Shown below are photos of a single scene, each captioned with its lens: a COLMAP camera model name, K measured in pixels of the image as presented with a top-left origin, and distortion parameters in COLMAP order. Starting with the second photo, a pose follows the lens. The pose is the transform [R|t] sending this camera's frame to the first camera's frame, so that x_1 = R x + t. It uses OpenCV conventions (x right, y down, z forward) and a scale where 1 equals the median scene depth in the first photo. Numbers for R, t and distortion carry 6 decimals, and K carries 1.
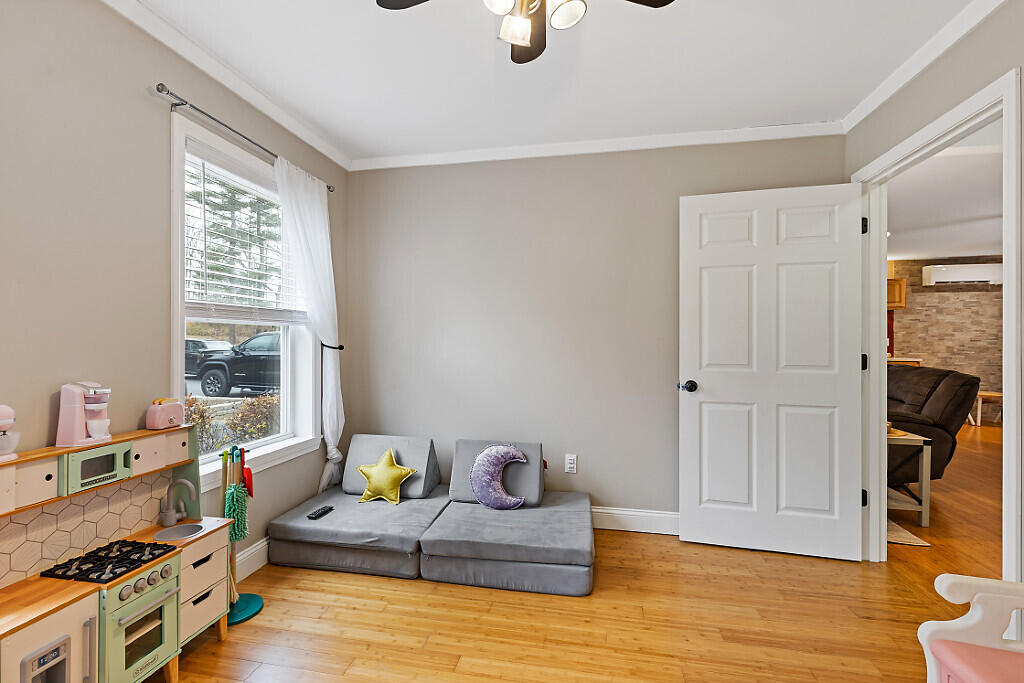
lens RADIAL K [[481.3, 0, 493.8], [0, 481.3, 339.8], [0, 0, 1]] dist [0.011104, -0.006017]
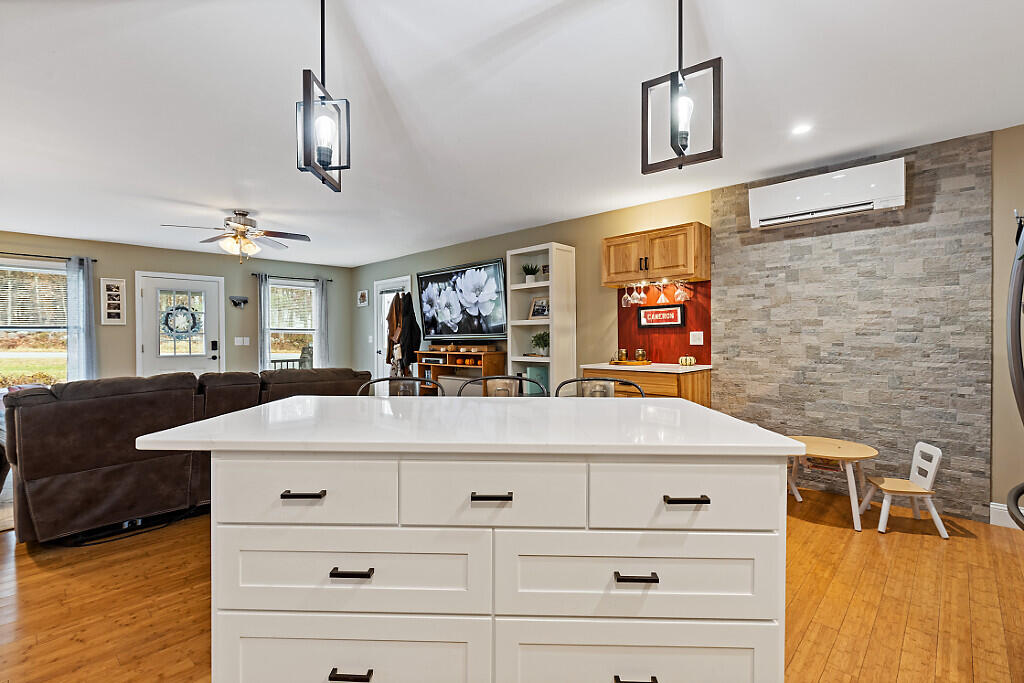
lens RADIAL K [[481.3, 0, 505.1], [0, 481.3, 340.7], [0, 0, 1]] dist [0.011104, -0.006017]
pose [[0.840997, -0.002301, -0.541035, 0.944943], [0.006981, 0.999954, 0.006598, 0.002969], [0.540995, -0.009326, 0.840974, 0.412182]]
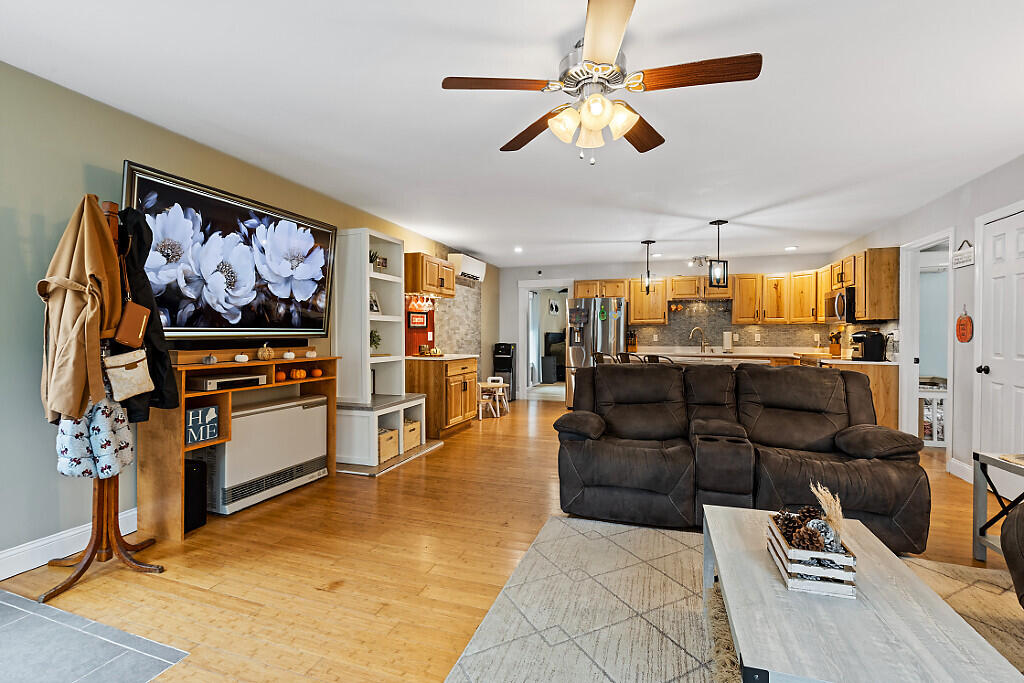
lens RADIAL K [[468.9, 0, 507.9], [0, 468.9, 341.2], [0, 0, 1]] dist [-0.001391, 0.002576]
pose [[0.127008, -0.013971, 0.991803, 0.018438], [-0.004870, 0.999880, 0.014709, 0.001236], [-0.991890, -0.006698, 0.126925, 0.779465]]
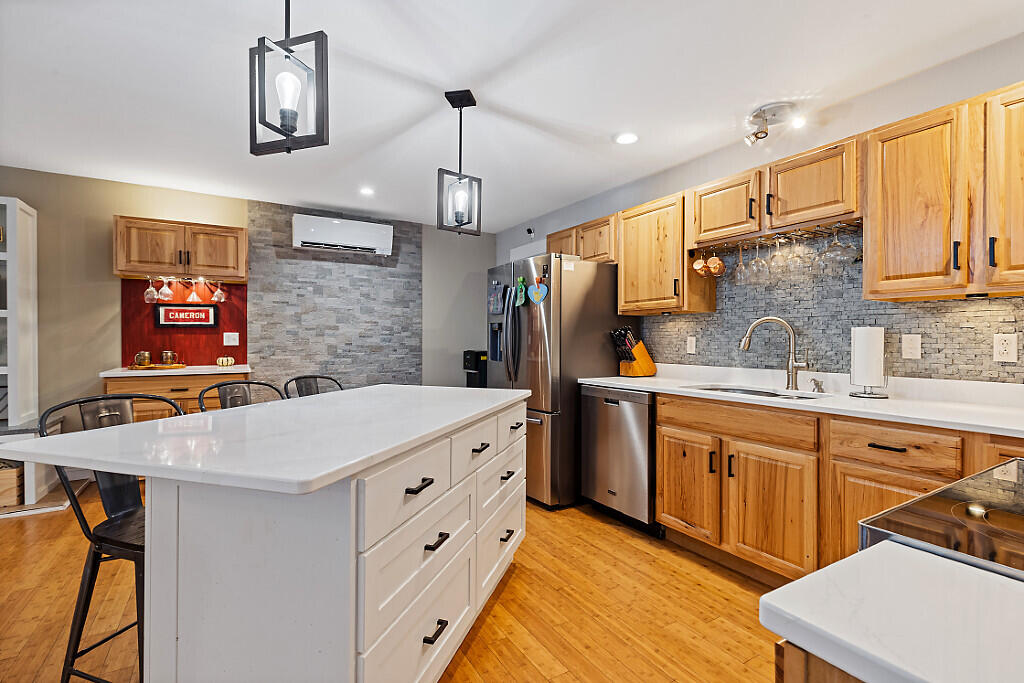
lens RADIAL K [[468.9, 0, 501.3], [0, 468.9, 339.3], [0, 0, 1]] dist [-0.001391, 0.002576]
pose [[0.749071, -0.002001, 0.662486, 0.692642], [-0.004291, 0.999960, 0.007872, -0.000065], [-0.662475, -0.008739, 0.749033, 0.370849]]
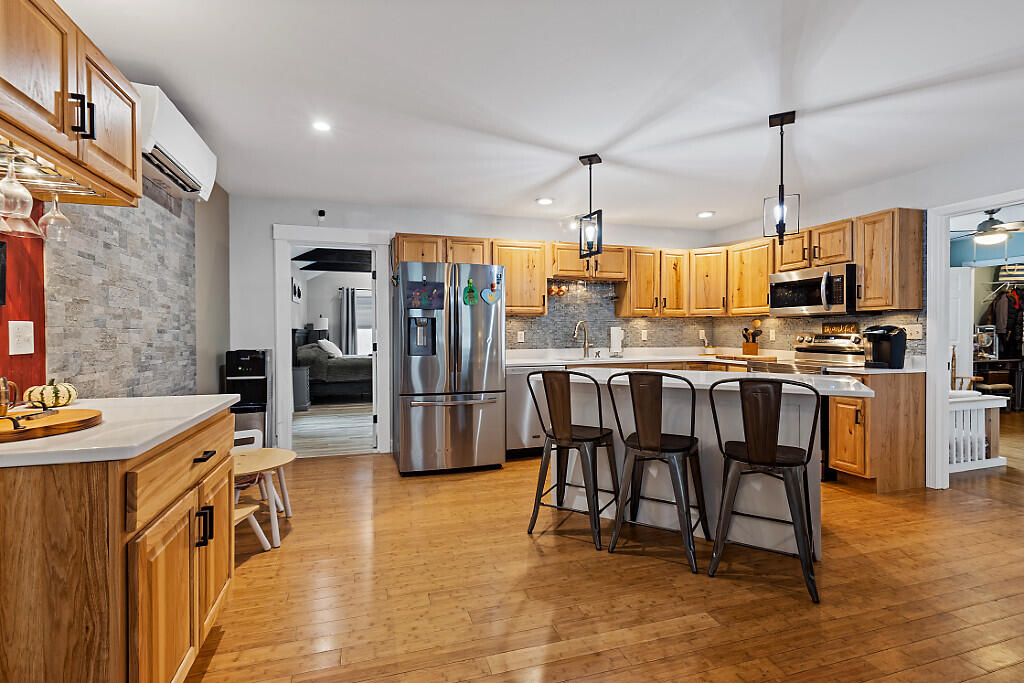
lens RADIAL K [[468.9, 0, 502.3], [0, 468.9, 339.1], [0, 0, 1]] dist [-0.001391, 0.002576]
pose [[-0.468586, -0.013084, 0.883321, 0.526159], [-0.002606, 0.999906, 0.013428, 0.002487], [-0.883414, 0.003991, -0.468576, 0.925888]]
